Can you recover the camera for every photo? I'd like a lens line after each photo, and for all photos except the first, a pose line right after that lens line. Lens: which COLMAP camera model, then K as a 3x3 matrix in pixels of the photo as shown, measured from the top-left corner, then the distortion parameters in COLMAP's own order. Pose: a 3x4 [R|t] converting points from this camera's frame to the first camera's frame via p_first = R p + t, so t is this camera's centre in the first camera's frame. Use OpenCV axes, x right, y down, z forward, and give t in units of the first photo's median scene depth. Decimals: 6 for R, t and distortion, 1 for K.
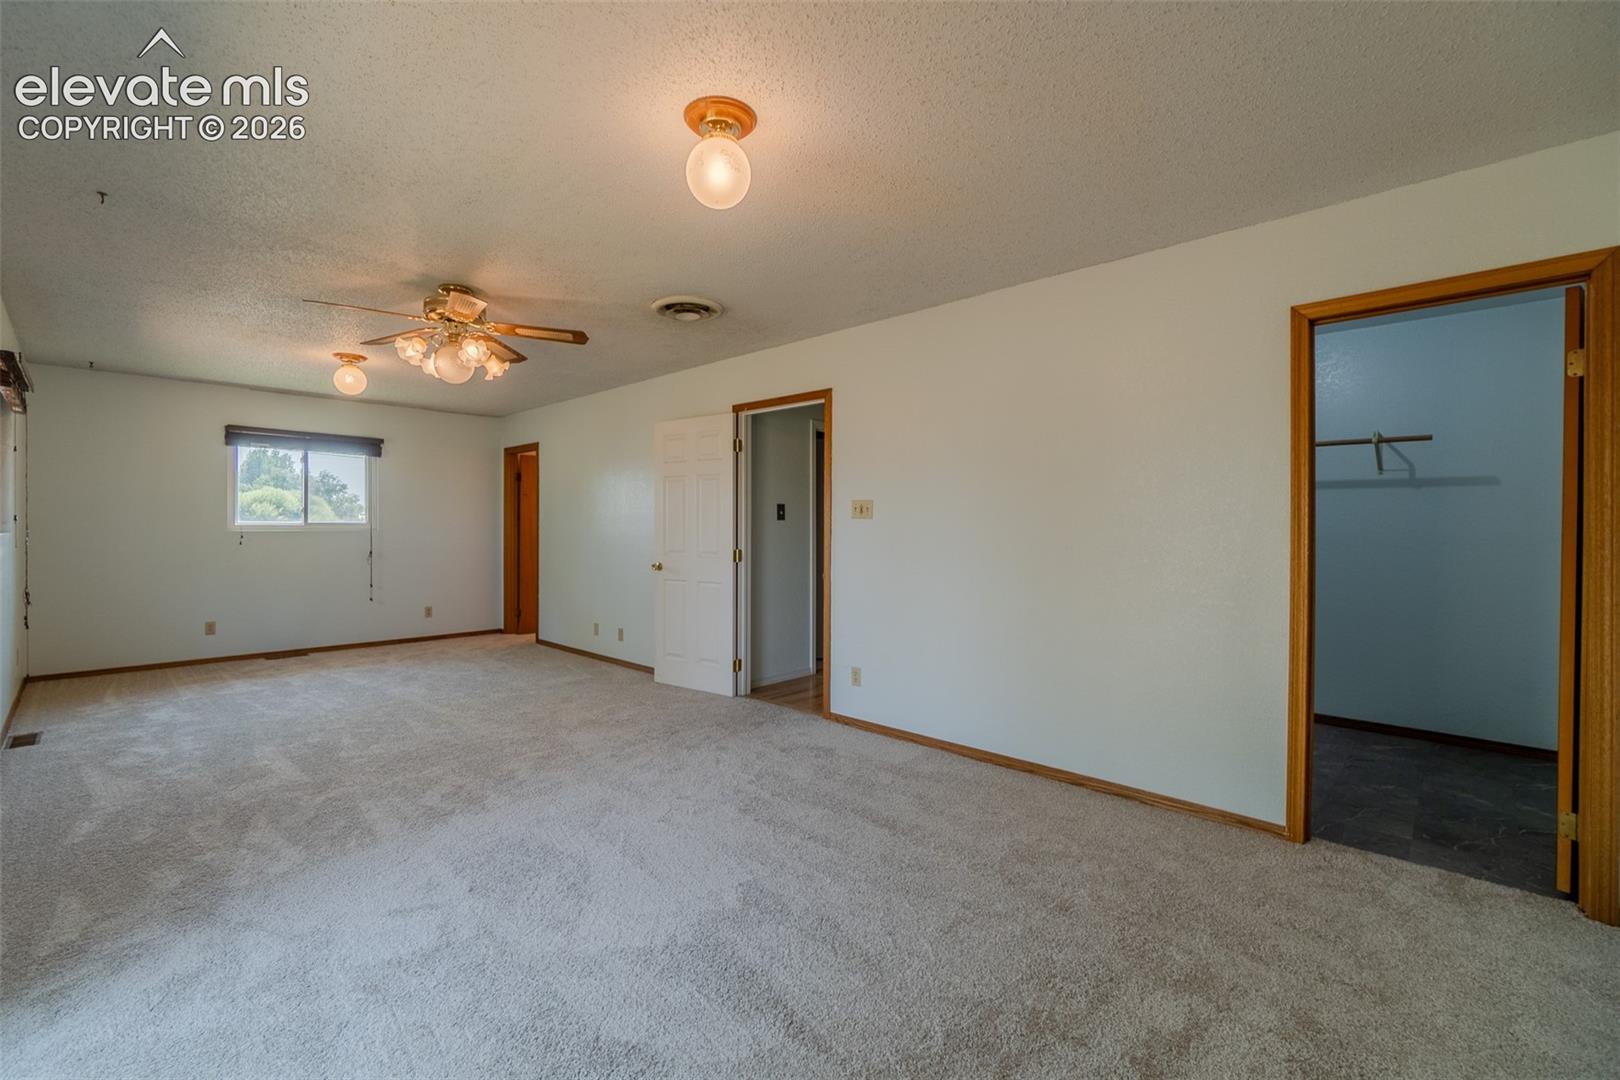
lens RADIAL K [[688.2, 0, 777.2], [0, 688.2, 531.3], [0, 0, 1]] dist [-0.009681, 0.000814]
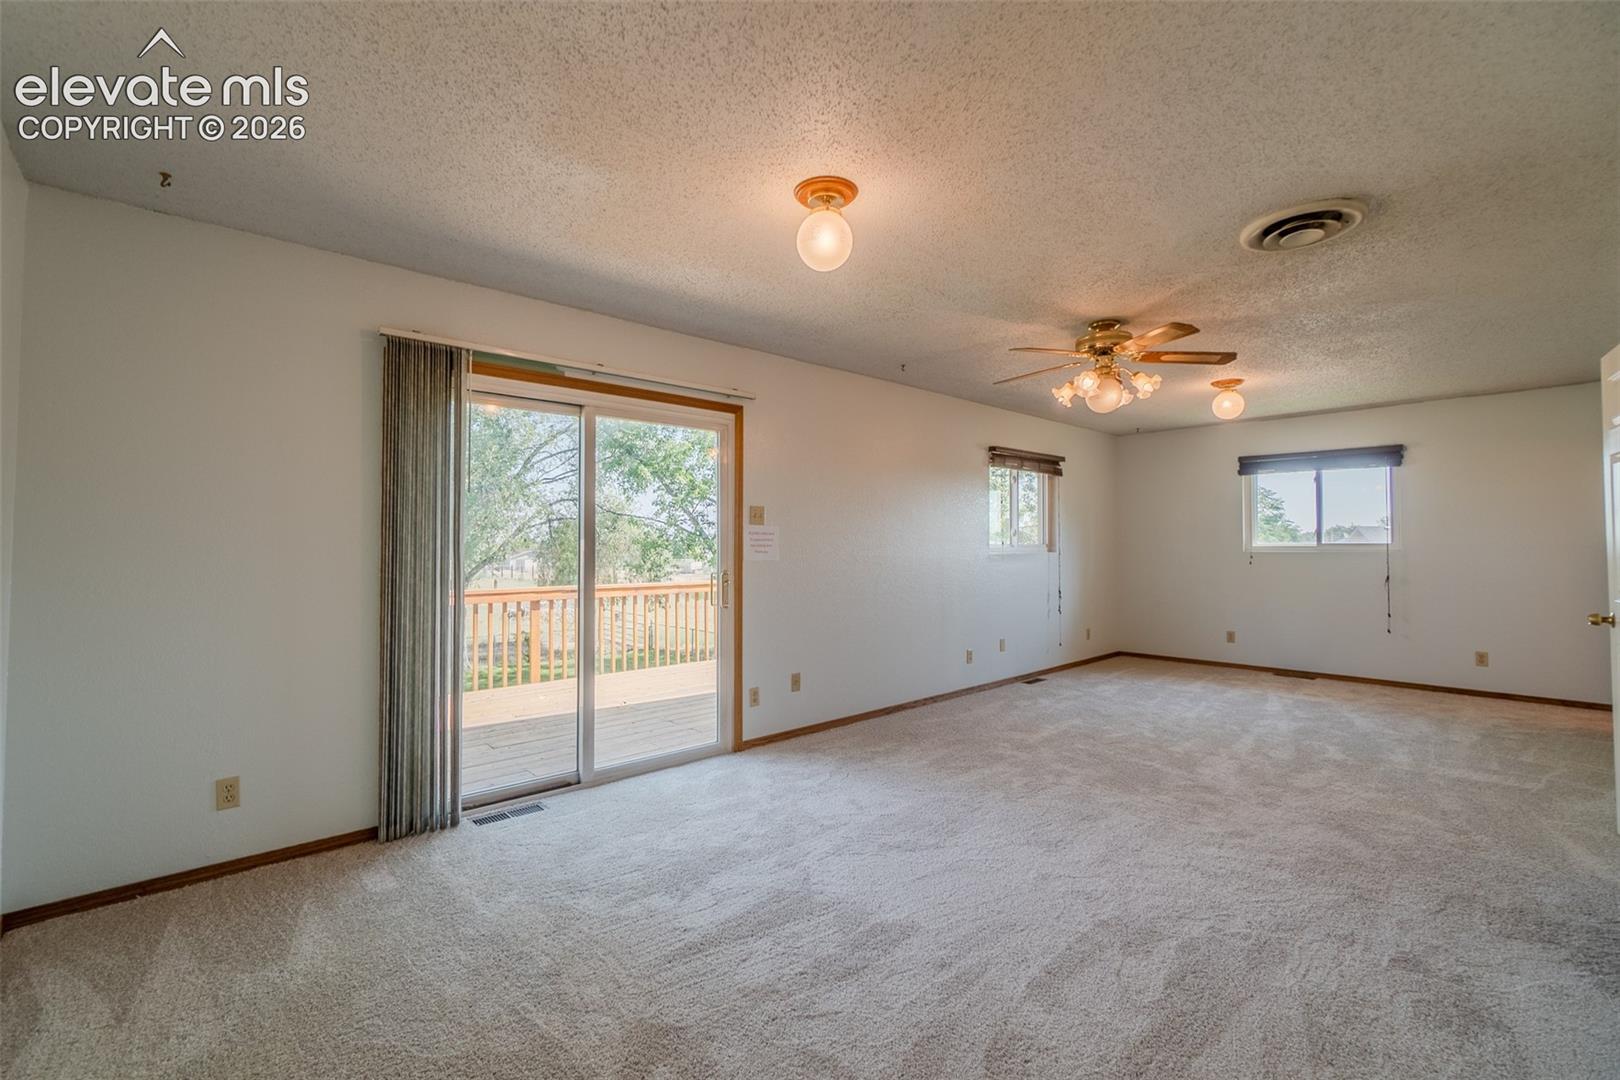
lens RADIAL K [[688.2, 0, 804.2], [0, 688.2, 538.7], [0, 0, 1]] dist [-0.009681, 0.000814]
pose [[-0.044576, -0.015630, -0.998884, 0.623824], [-0.004160, 0.999872, -0.015460, -0.003314], [0.998997, 0.003466, -0.044636, 0.602484]]
